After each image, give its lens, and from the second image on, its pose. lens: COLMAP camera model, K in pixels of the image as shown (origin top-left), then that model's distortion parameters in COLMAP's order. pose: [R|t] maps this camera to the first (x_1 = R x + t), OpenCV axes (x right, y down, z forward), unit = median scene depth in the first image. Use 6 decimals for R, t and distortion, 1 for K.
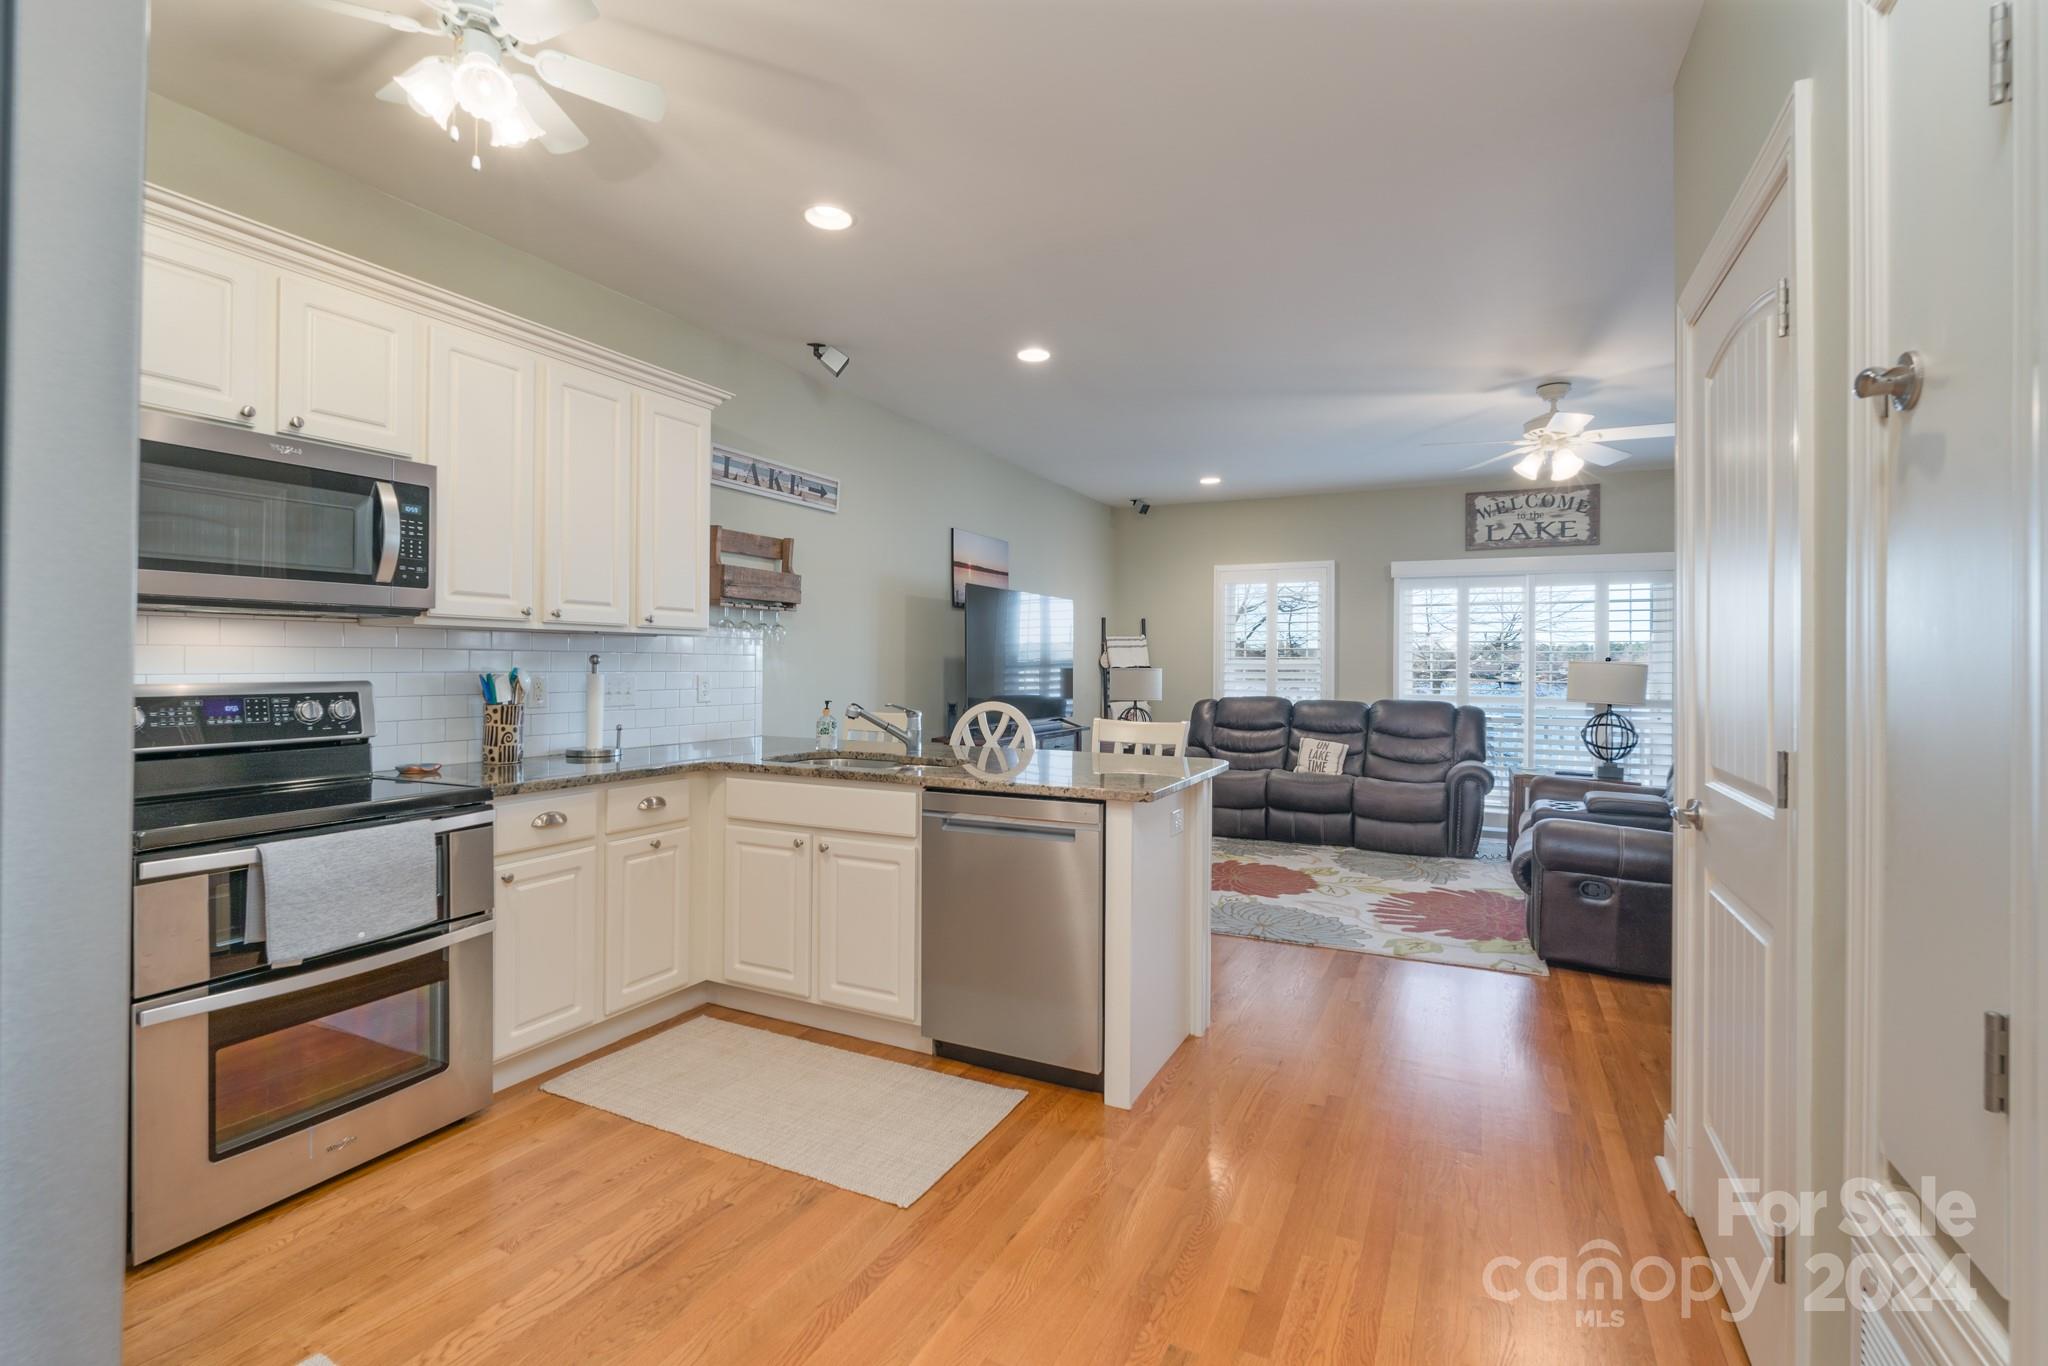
lens RADIAL K [[931.8, 0, 1027.0], [0, 931.8, 658.9], [0, 0, 1]] dist [-0.004367, -0.000321]
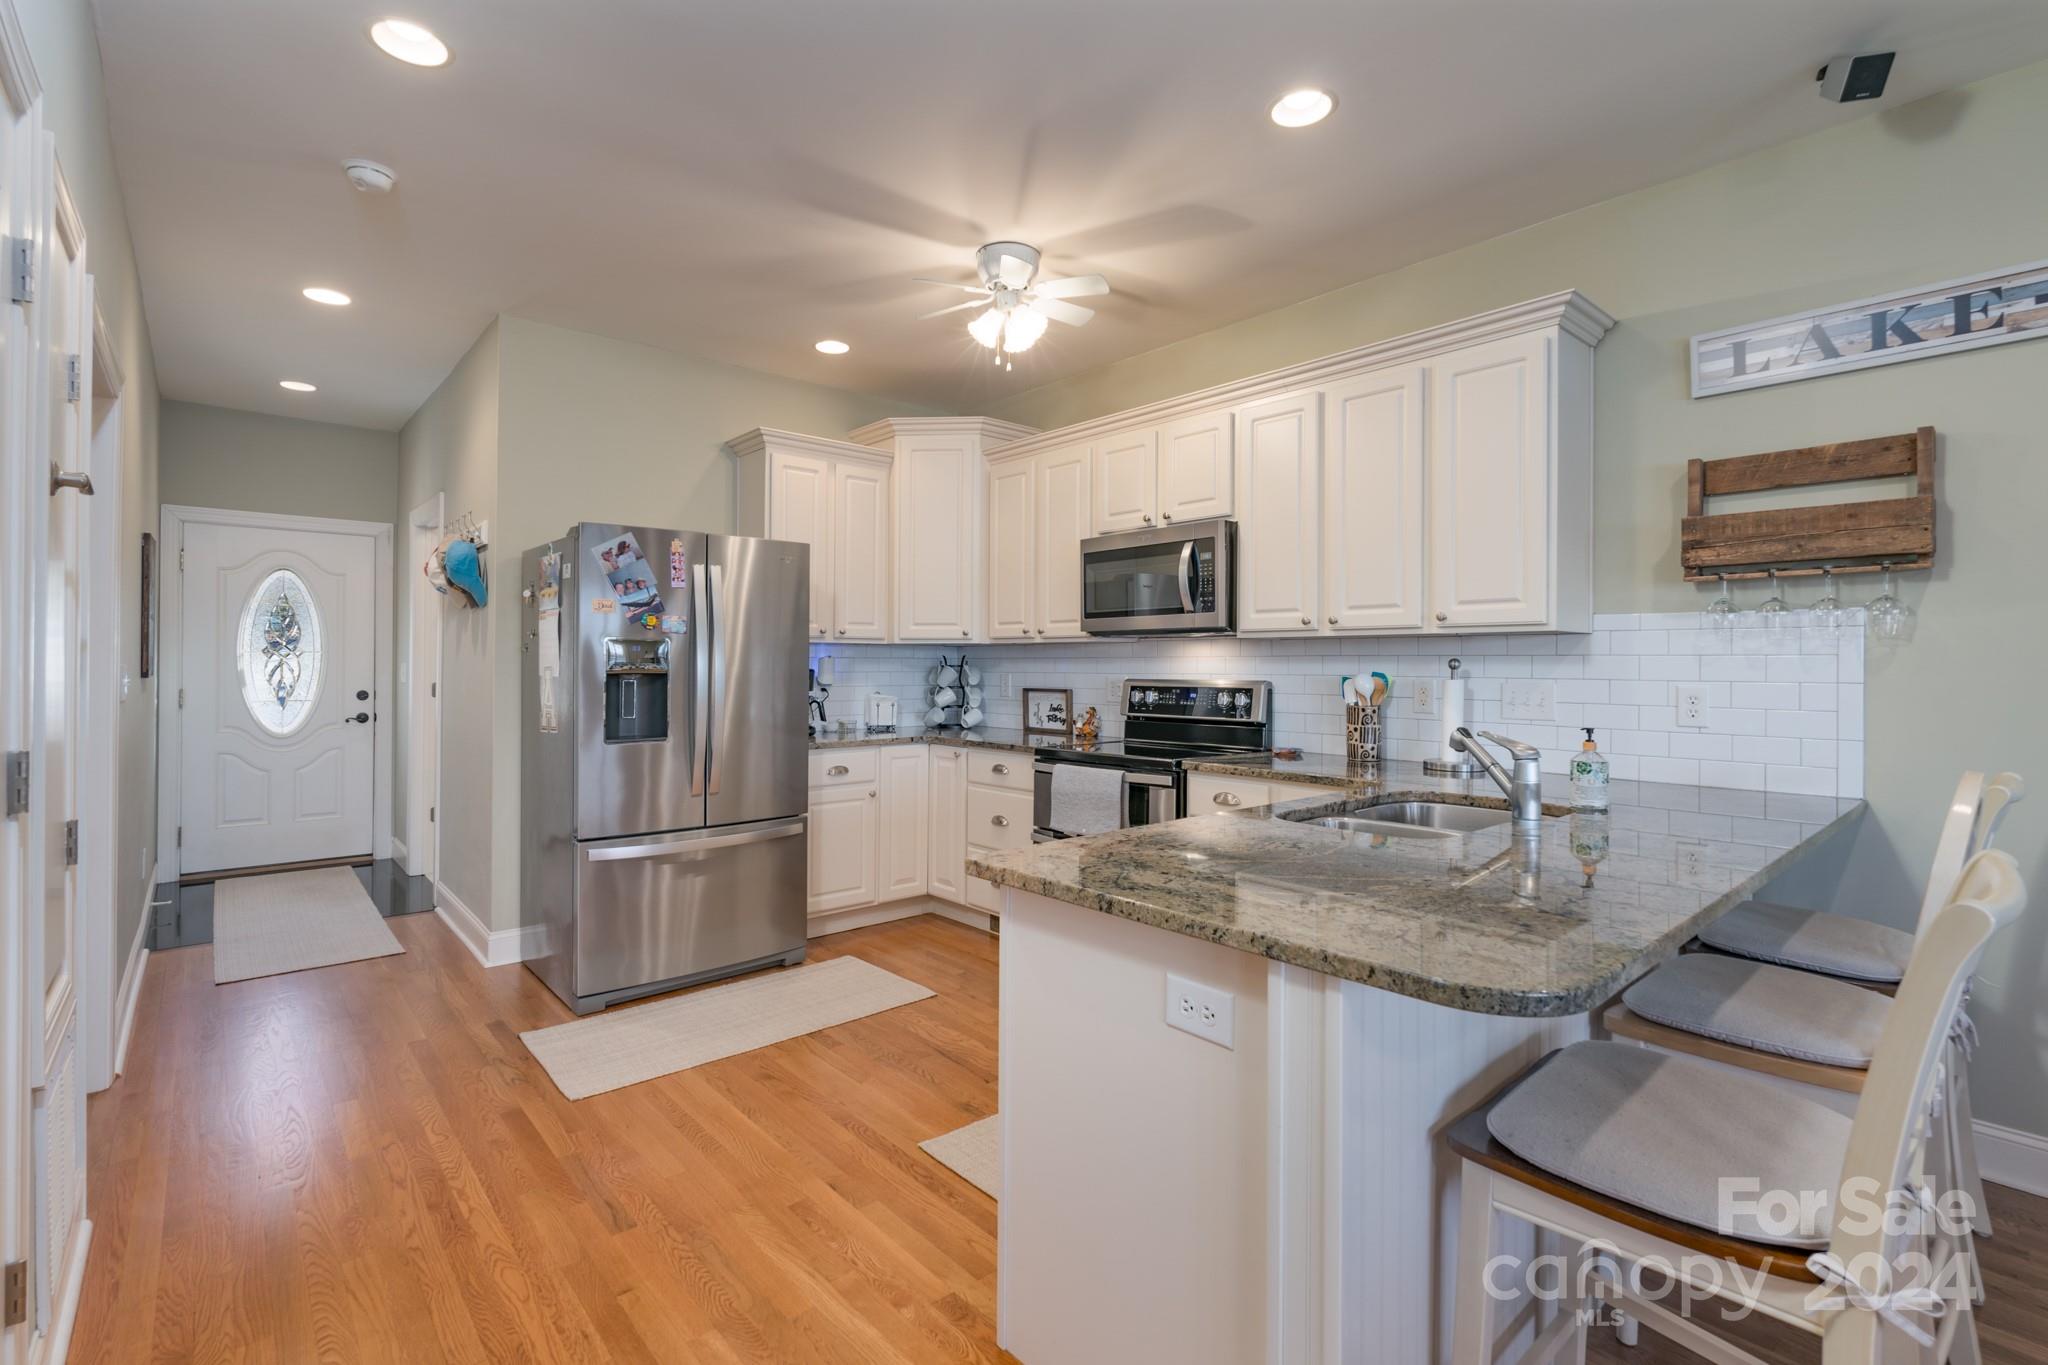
lens RADIAL K [[924.7, 0, 1020.6], [0, 924.7, 659.8], [0, 0, 1]] dist [-0.003987, -0.000437]
pose [[-0.385306, -0.010419, -0.922730, 0.430891], [0.000527, 0.999934, -0.011511, 0.005489], [0.922789, -0.004921, -0.385275, 0.770274]]
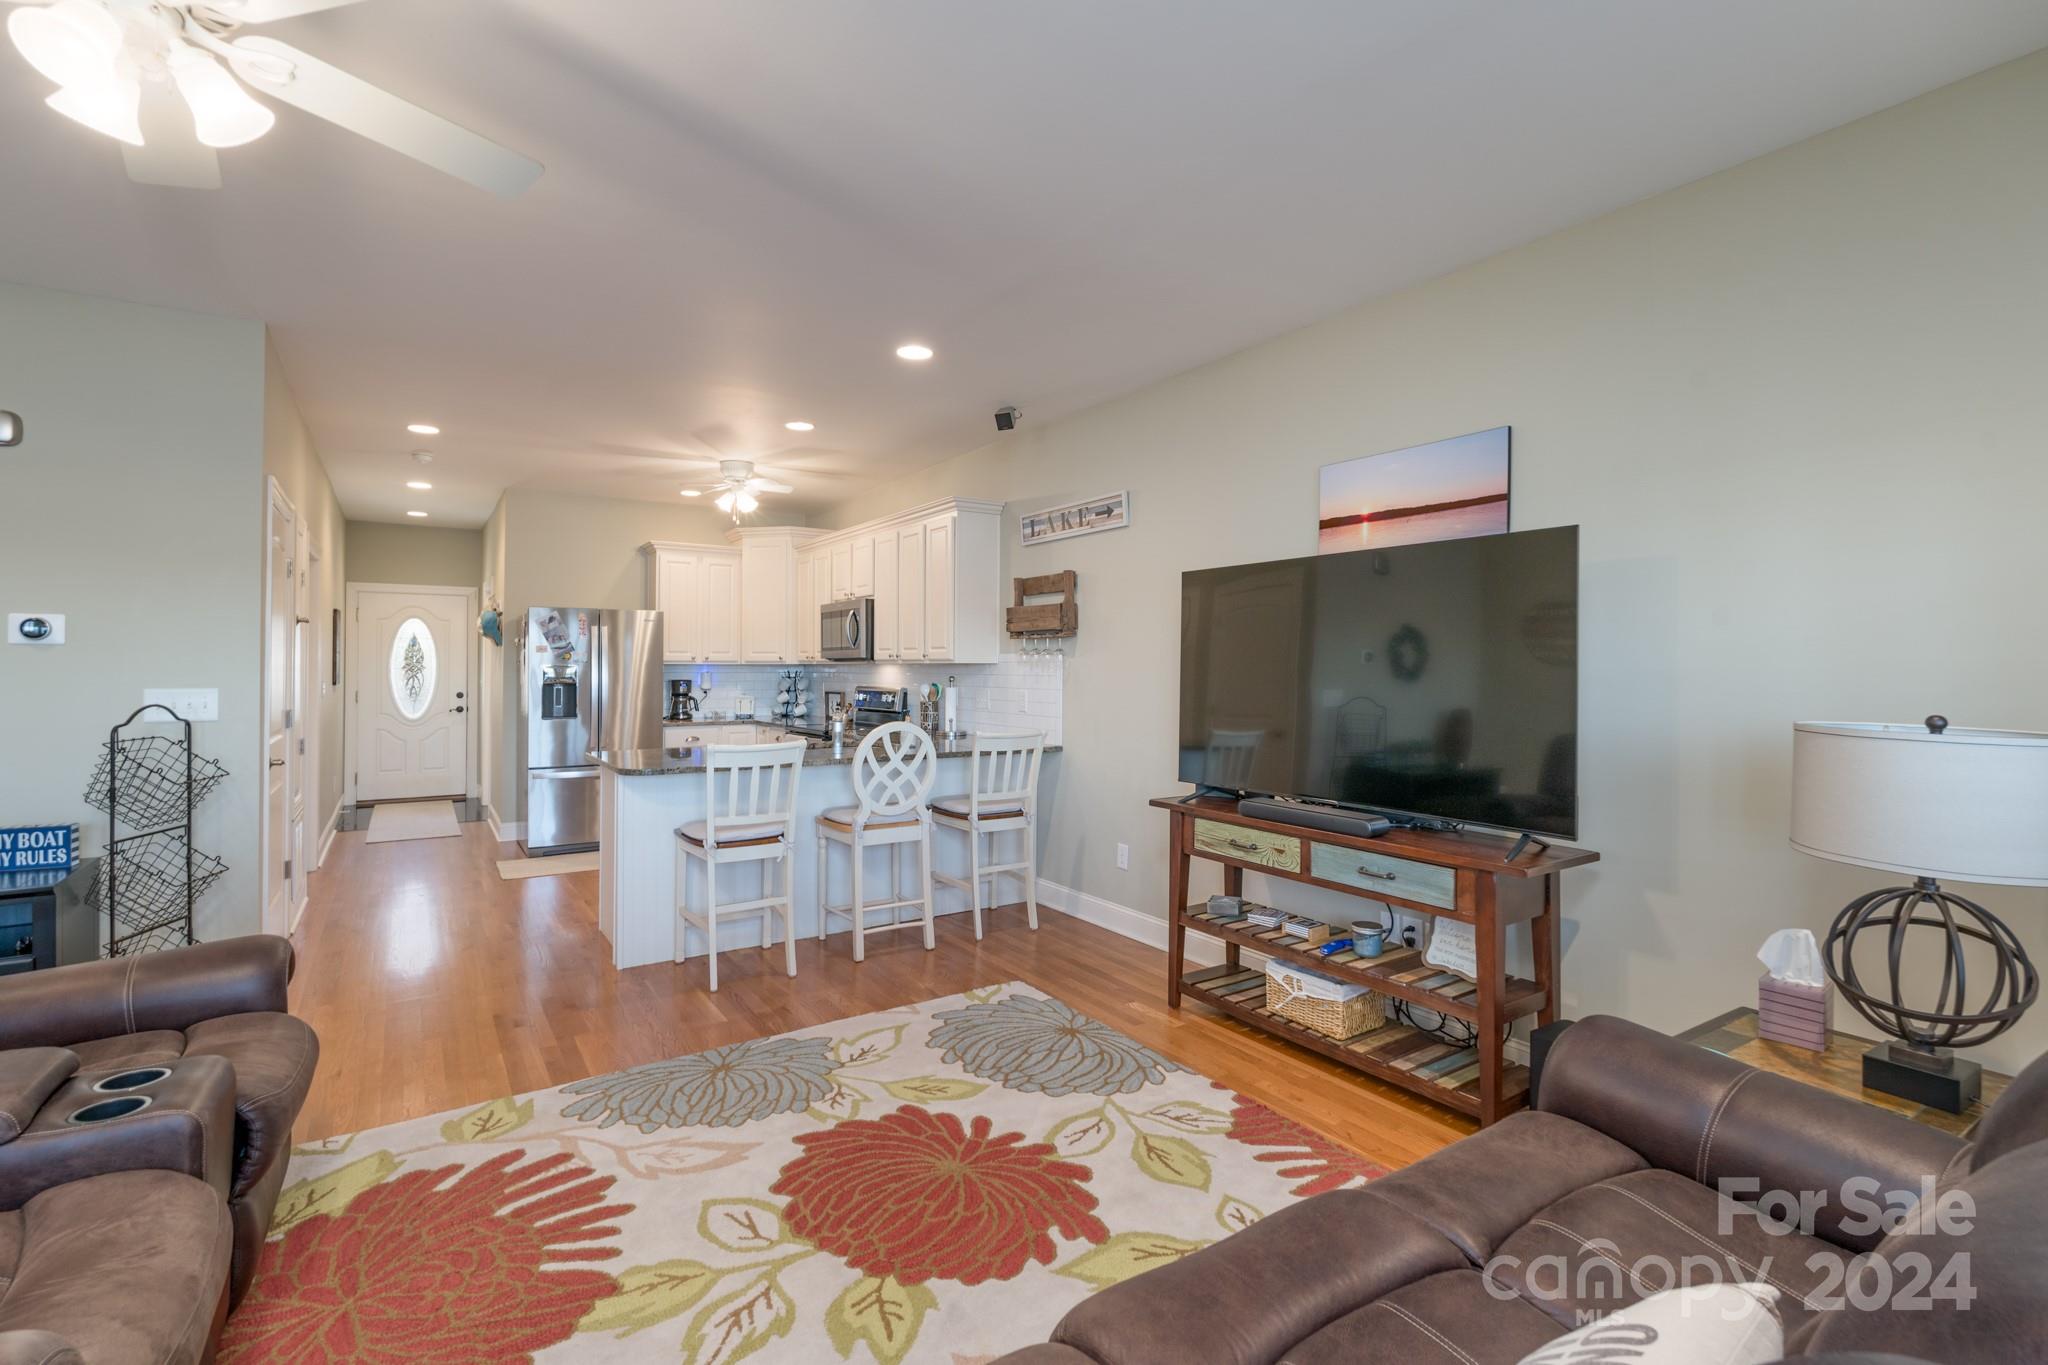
lens RADIAL K [[927.8, 0, 1013.3], [0, 927.8, 659.4], [0, 0, 1]] dist [-0.004600, -0.000066]
pose [[-0.510983, -0.013774, -0.859480, 0.758587], [0.000517, 0.999867, -0.016331, -0.006240], [0.859591, -0.008789, -0.510908, 1.583503]]
